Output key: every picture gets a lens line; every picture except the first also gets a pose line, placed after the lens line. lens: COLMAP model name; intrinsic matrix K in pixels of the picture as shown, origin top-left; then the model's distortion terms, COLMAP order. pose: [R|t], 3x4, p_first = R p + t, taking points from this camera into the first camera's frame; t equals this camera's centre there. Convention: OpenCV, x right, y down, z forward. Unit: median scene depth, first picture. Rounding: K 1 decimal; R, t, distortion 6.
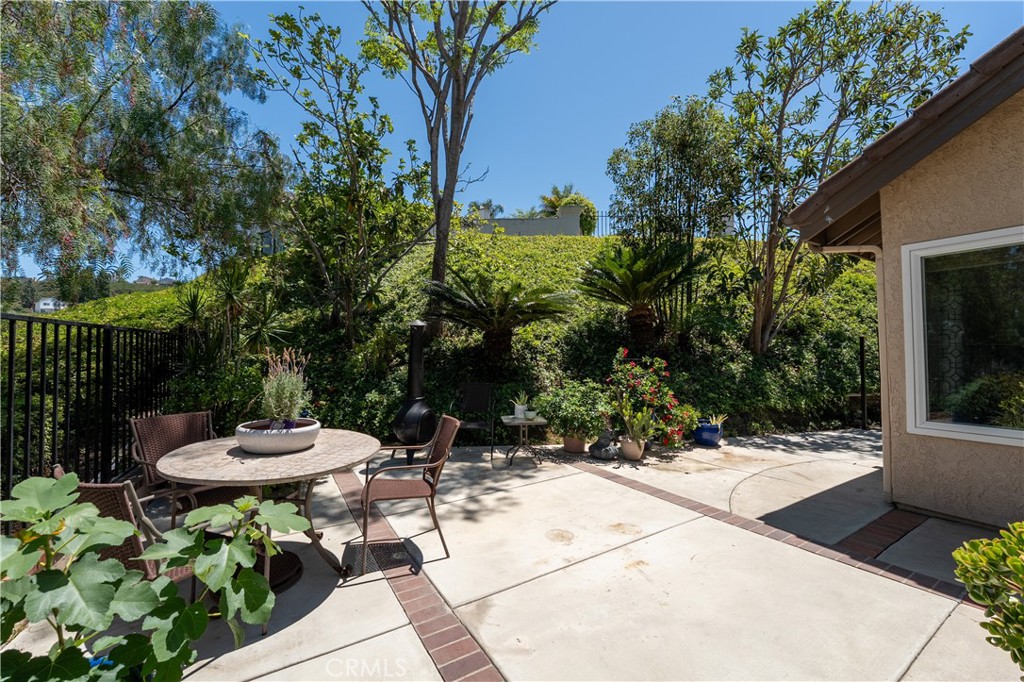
lens RADIAL K [[400.9, 0, 512.0], [0, 400.9, 341.0], [0, 0, 1]] dist [0.000778, -0.000073]
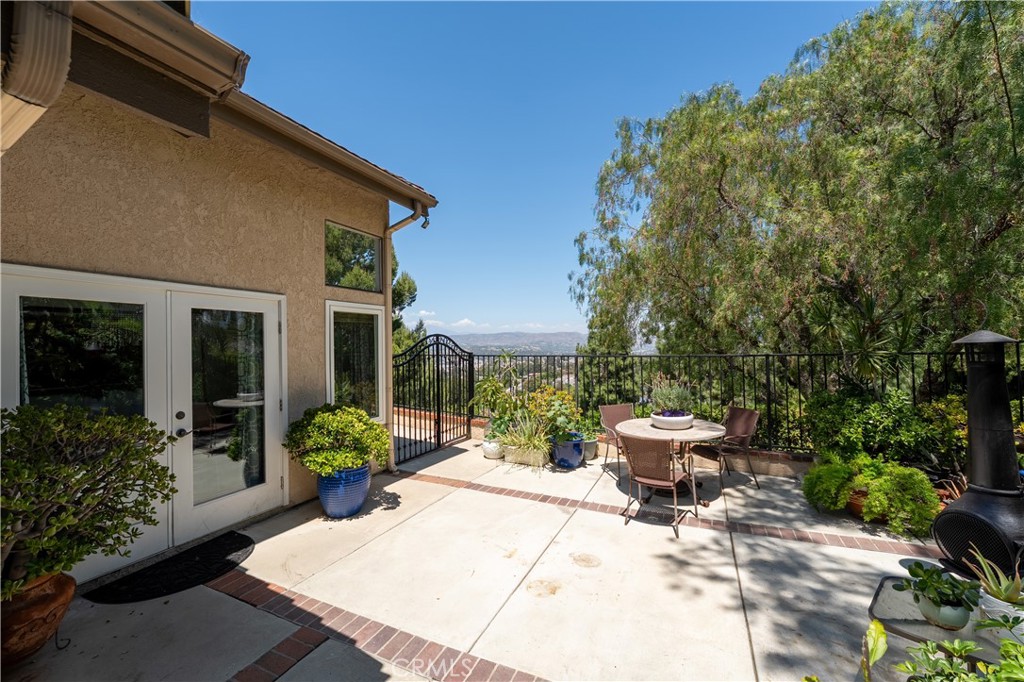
lens RADIAL K [[400.9, 0, 512.0], [0, 400.9, 341.0], [0, 0, 1]] dist [0.000778, -0.000073]
pose [[-0.842893, 0.012905, -0.537927, 0.800553], [0.023275, 0.999651, -0.012488, -0.095642], [0.537578, -0.023046, -0.842899, 1.704242]]
